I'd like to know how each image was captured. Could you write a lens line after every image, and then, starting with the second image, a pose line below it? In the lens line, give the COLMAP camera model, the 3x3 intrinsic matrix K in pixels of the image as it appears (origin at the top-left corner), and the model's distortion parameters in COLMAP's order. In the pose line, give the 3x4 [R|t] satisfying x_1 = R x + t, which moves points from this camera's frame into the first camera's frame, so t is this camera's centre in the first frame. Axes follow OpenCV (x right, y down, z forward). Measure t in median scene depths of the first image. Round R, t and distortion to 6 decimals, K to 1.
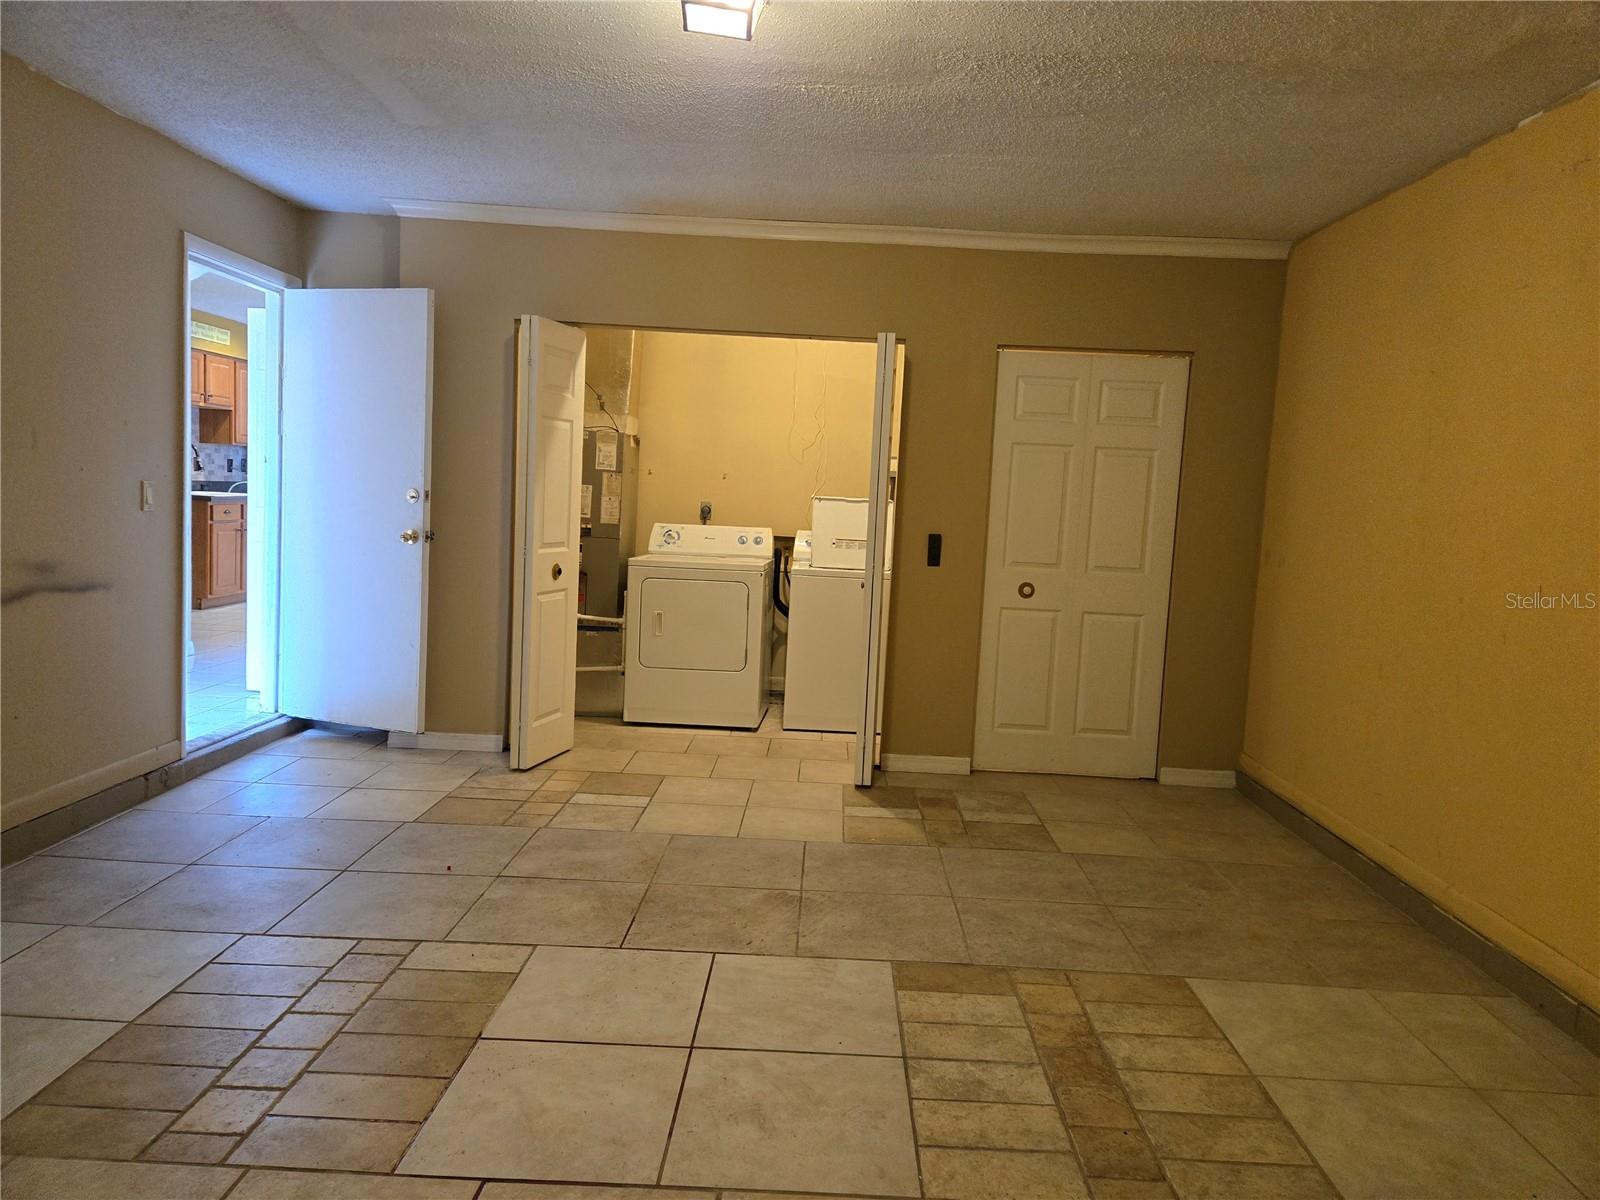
lens RADIAL K [[1063.6, 0, 802.5], [0, 1063.6, 596.1], [0, 0, 1]] dist [0.074049, -0.061731]
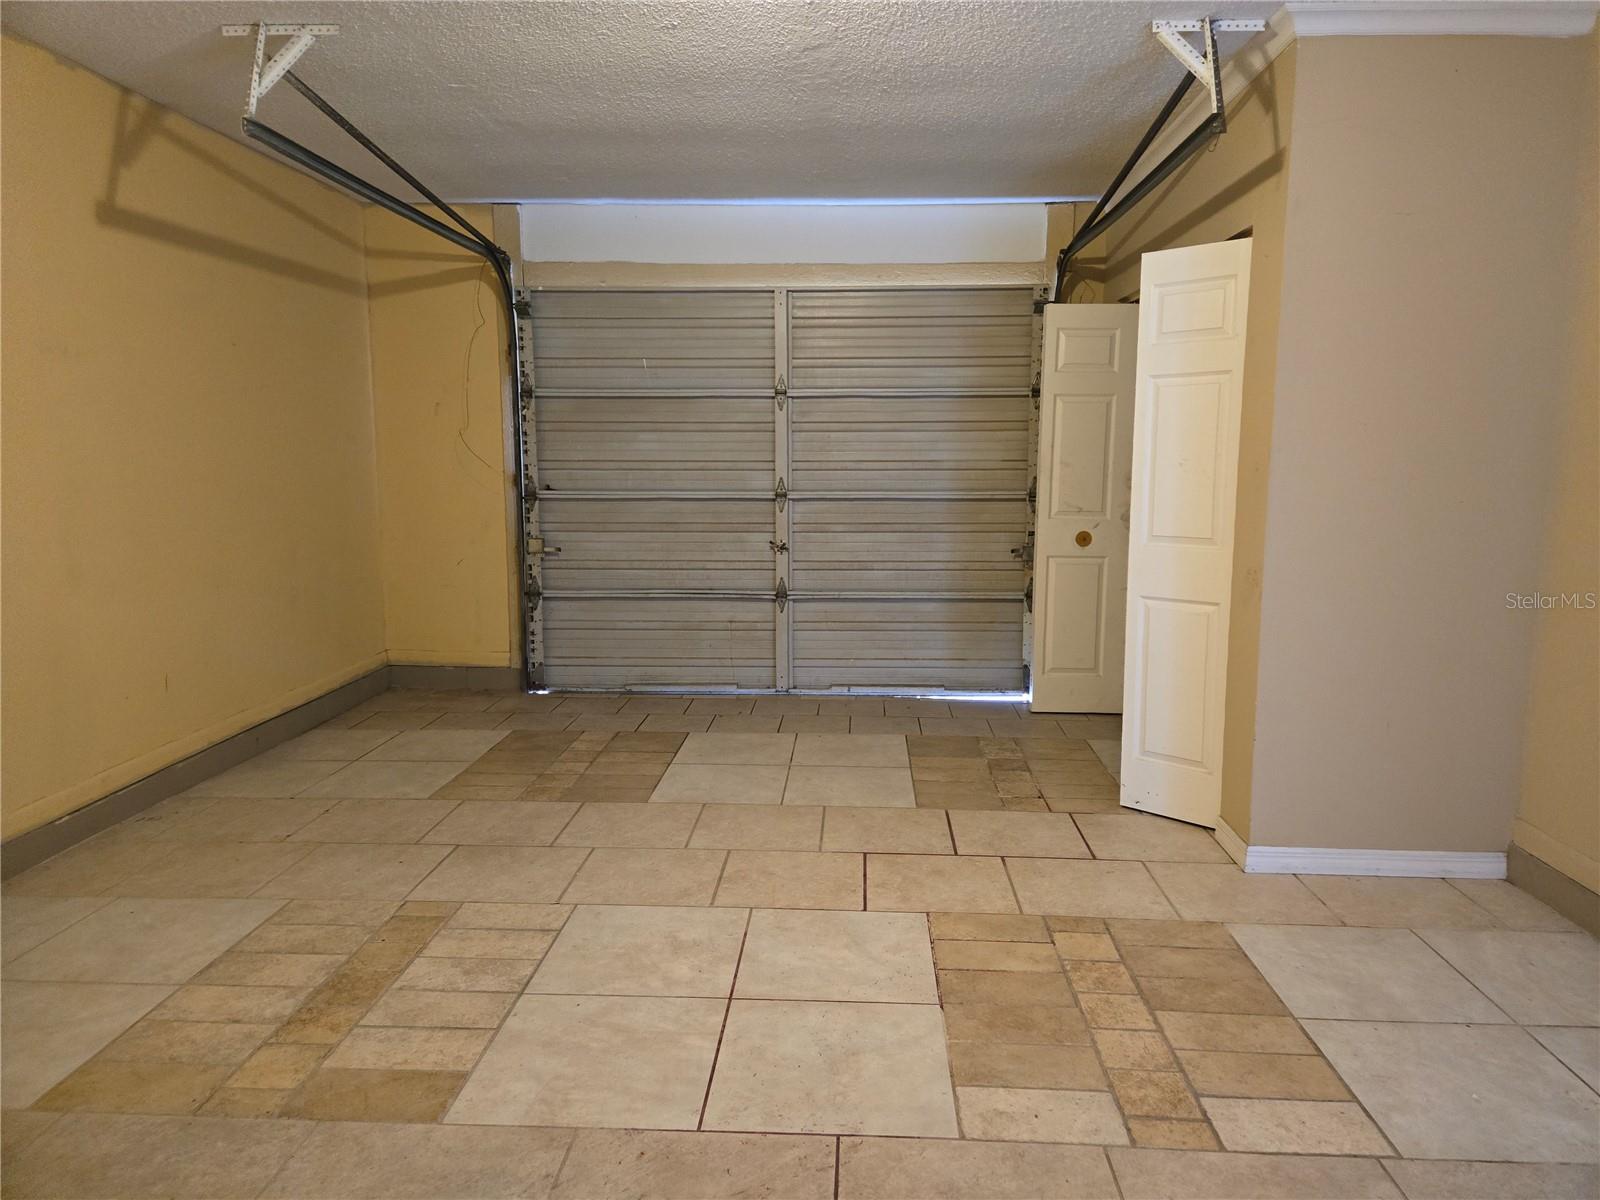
lens RADIAL K [[1063.6, 0, 801.2], [0, 1063.6, 600.9], [0, 0, 1]] dist [0.074049, -0.061731]
pose [[-0.997990, -0.059307, 0.022348, -0.164824], [-0.052211, 0.969225, 0.240577, -0.183704], [-0.035928, 0.238927, -0.970373, 1.832003]]
